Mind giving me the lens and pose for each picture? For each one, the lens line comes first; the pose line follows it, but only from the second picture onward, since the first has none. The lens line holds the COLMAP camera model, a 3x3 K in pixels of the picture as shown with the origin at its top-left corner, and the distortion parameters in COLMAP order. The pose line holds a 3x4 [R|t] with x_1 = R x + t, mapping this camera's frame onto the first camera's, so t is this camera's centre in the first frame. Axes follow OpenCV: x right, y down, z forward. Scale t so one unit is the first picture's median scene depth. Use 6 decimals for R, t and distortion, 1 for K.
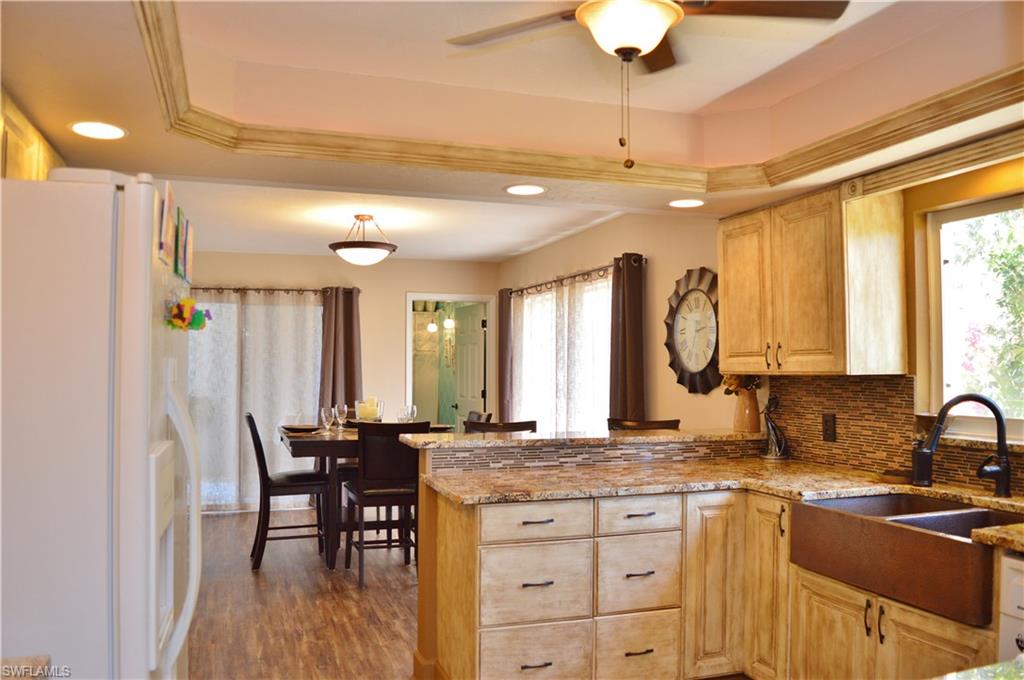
lens RADIAL K [[813.1, 0, 512.0], [0, 813.1, 342.7], [0, 0, 1]] dist [-0.083773, 0.001796]
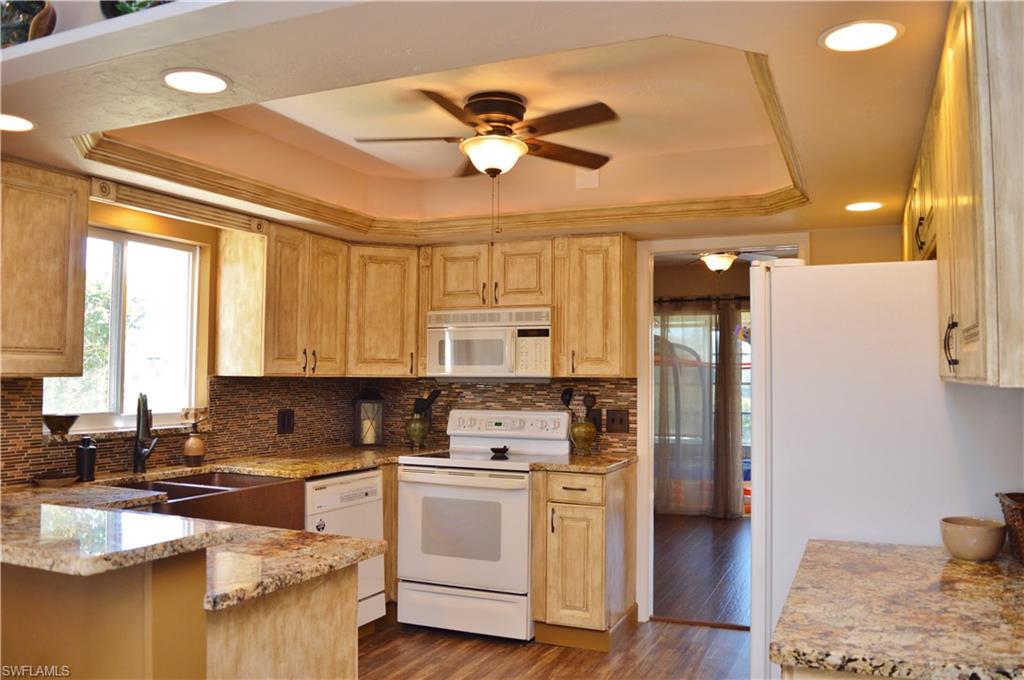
lens RADIAL K [[813.1, 0, 511.4], [0, 813.1, 337.8], [0, 0, 1]] dist [-0.083773, 0.001796]
pose [[-0.742802, 0.024279, 0.669071, -0.570559], [-0.024663, 0.997672, -0.063584, 0.039282], [-0.669057, -0.063732, -0.740473, 1.297528]]
